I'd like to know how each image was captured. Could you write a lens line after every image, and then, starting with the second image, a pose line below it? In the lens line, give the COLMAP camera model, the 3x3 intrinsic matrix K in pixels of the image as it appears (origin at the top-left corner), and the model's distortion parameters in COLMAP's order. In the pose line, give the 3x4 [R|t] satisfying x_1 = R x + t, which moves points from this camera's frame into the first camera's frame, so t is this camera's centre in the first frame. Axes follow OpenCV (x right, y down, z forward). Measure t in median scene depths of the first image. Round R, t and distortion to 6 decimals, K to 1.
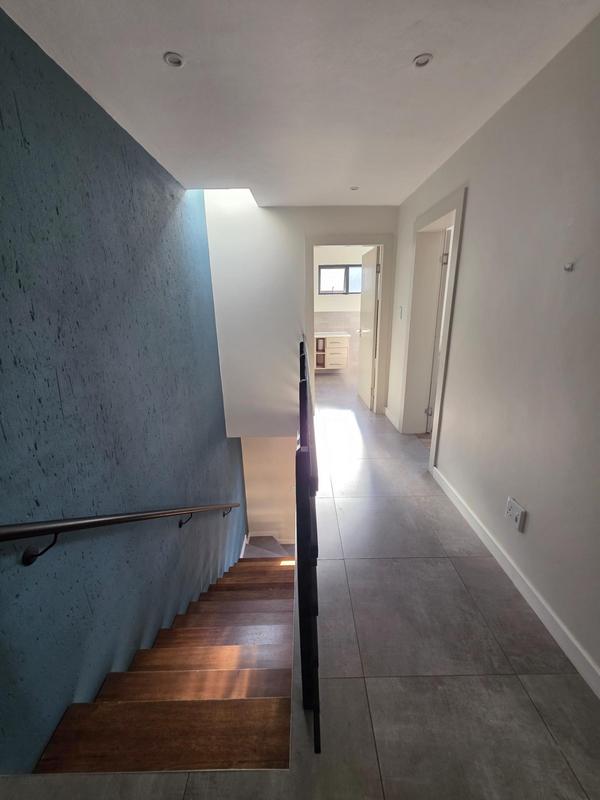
lens RADIAL K [[320.9, 0, 303.6], [0, 320.9, 396.8], [0, 0, 1]] dist [0.002706, -0.000239]
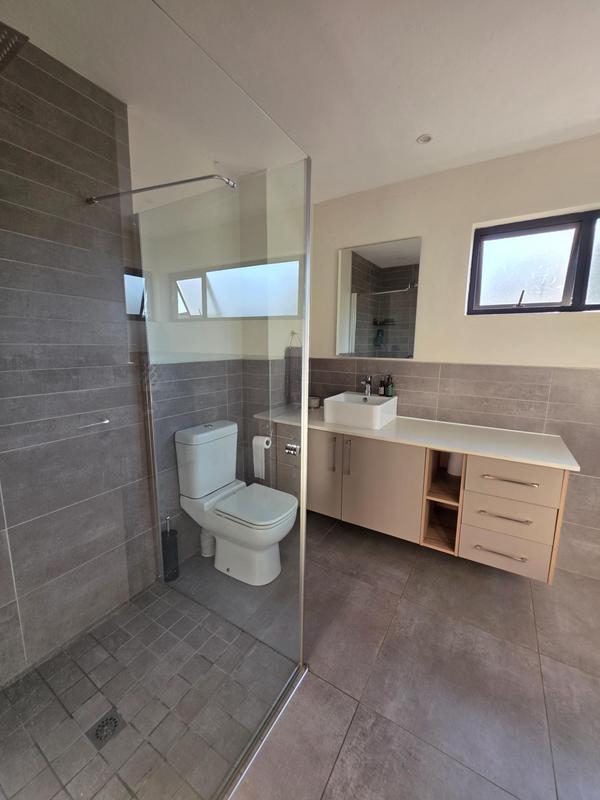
lens RADIAL K [[318.0, 0, 304.4], [0, 318.0, 397.3], [0, 0, 1]] dist [0.002480, -0.000162]
pose [[0.846844, 0.105178, -0.521337, 0.086129], [-0.168719, 0.982746, -0.075796, -0.180556], [0.504370, 0.152147, 0.849978, 0.647838]]
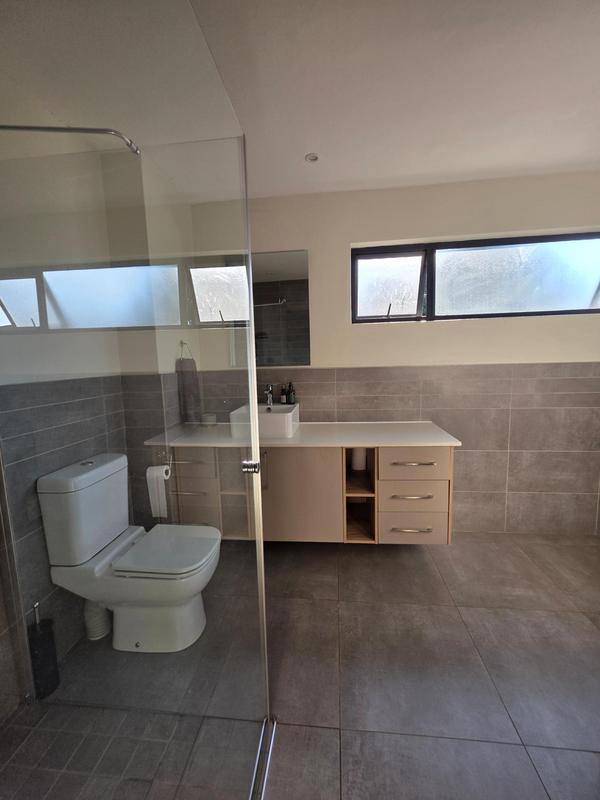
lens RADIAL K [[316.8, 0, 301.1], [0, 316.8, 397.9], [0, 0, 1]] dist [-0.000386, 0.000078]
pose [[0.992261, -0.006431, -0.124001, 0.033364], [-0.014501, 0.985822, -0.167166, -0.171563], [0.123318, 0.167670, 0.978100, 0.650362]]
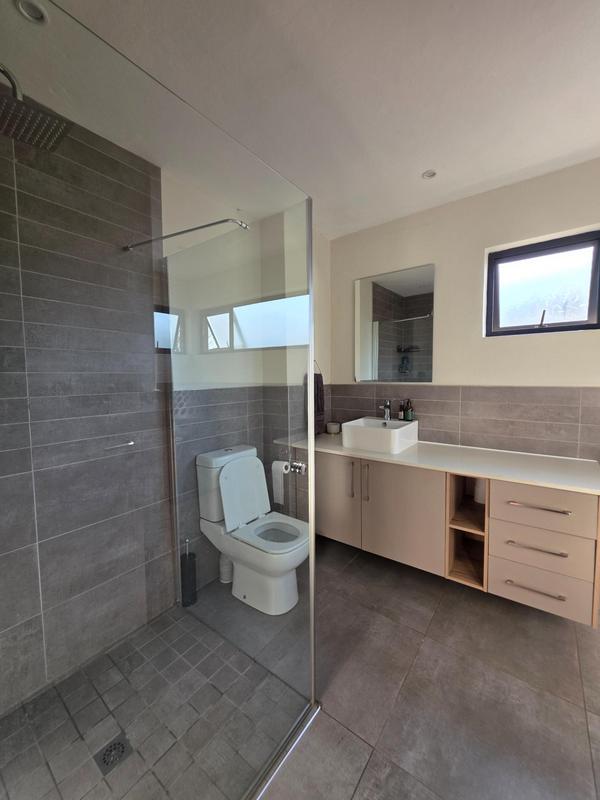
lens RADIAL K [[317.8, 0, 305.2], [0, 317.8, 398.5], [0, 0, 1]] dist [0.001458, 0.000336]
pose [[0.793247, 0.044148, -0.607298, 0.102321], [-0.169235, 0.974057, -0.150244, -0.176228], [0.584909, 0.221956, 0.780139, 0.652548]]
